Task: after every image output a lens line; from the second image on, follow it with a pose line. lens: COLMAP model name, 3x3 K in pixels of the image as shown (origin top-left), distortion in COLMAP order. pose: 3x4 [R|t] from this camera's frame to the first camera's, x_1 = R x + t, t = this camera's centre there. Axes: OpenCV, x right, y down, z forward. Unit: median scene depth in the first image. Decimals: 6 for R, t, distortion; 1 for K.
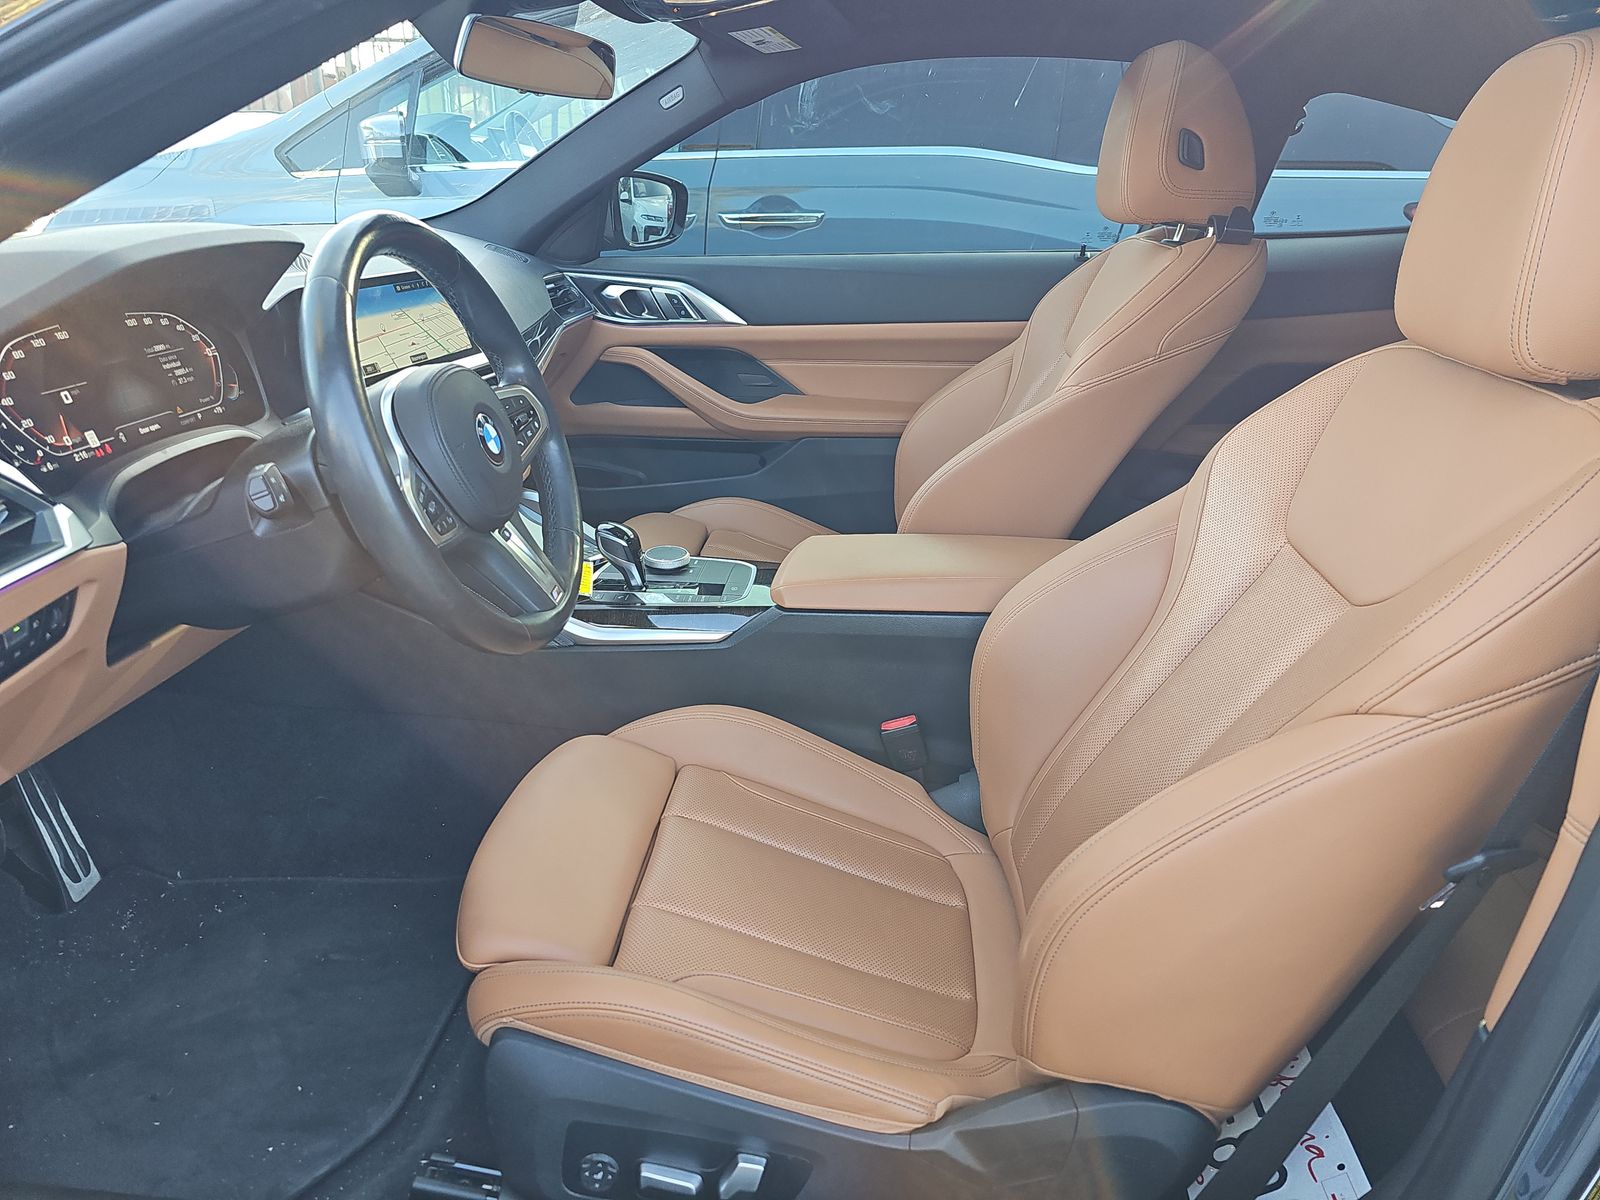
lens RADIAL K [[1090.8, 0, 796.5], [0, 1090.8, 612.4], [0, 0, 1]] dist [0.030189, -0.033658]
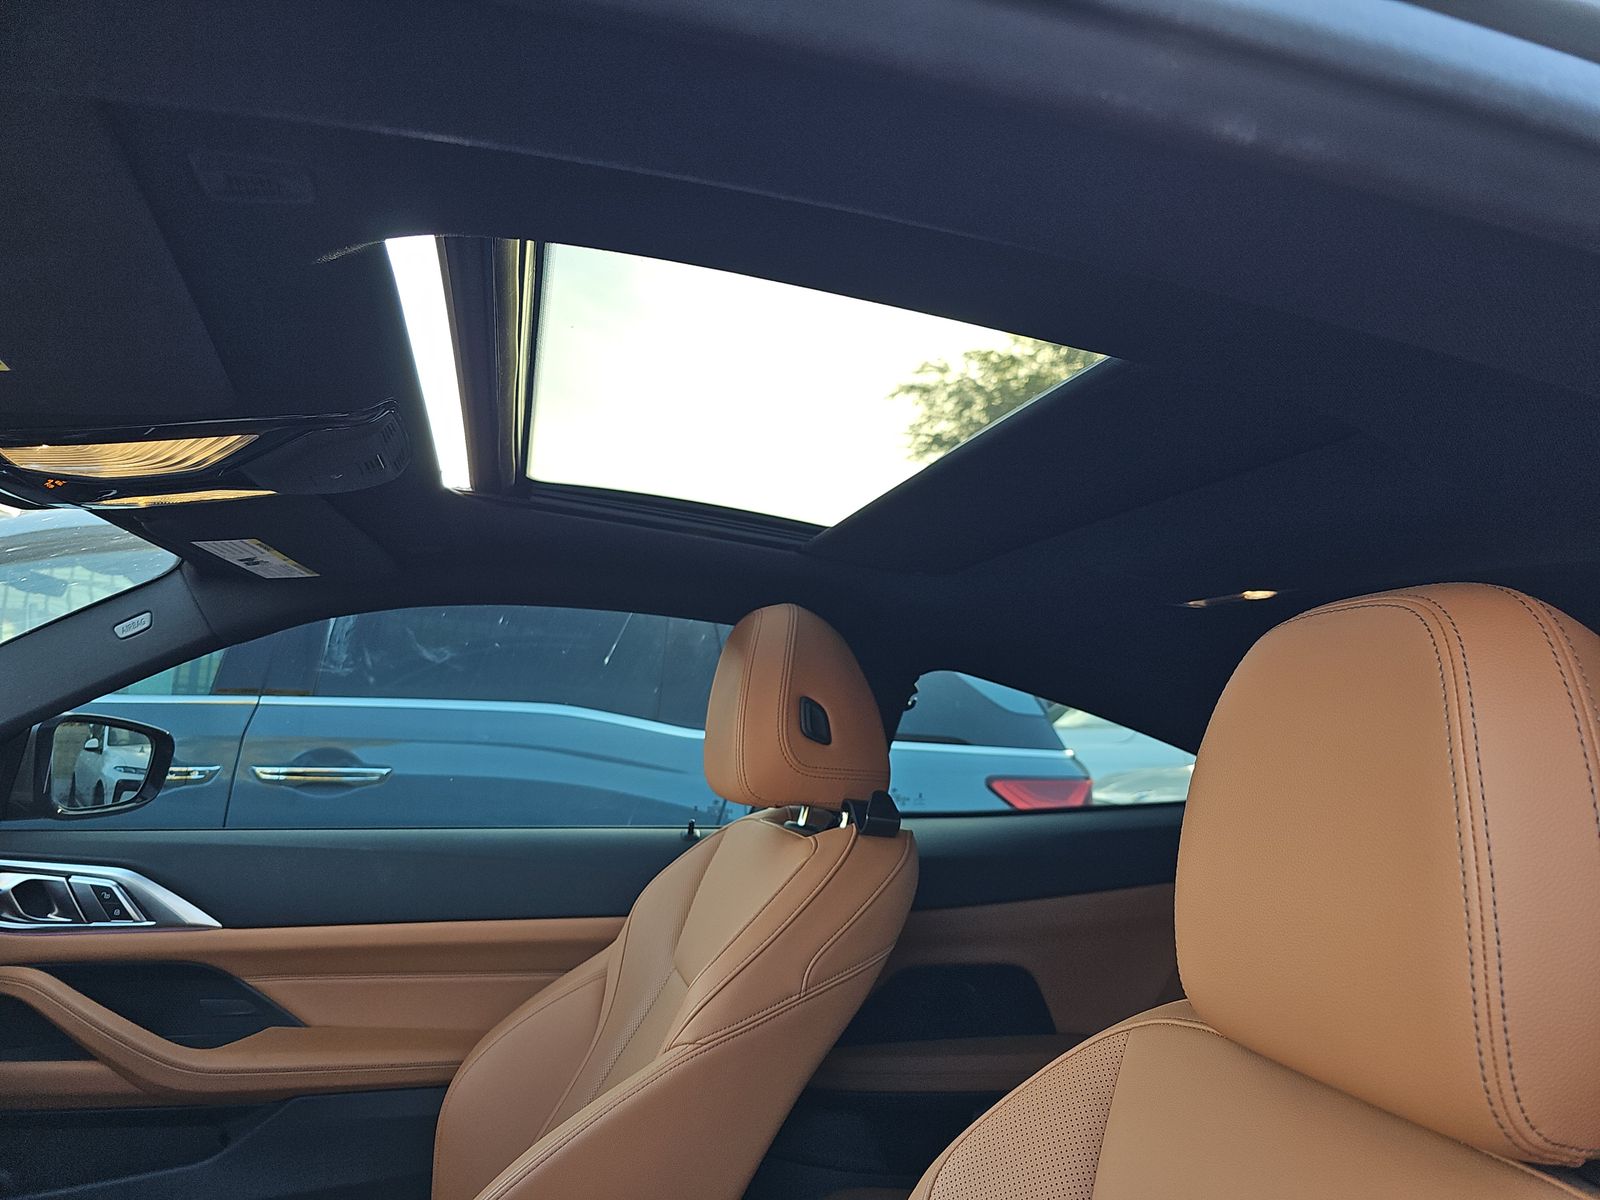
lens RADIAL K [[1090.8, 0, 796.5], [0, 1090.8, 612.4], [0, 0, 1]] dist [0.030189, -0.033658]
pose [[0.943359, 0.073883, 0.323443, 0.058772], [0.086476, 0.886435, -0.454703, -0.094014], [-0.320306, 0.456918, 0.829837, 0.220059]]
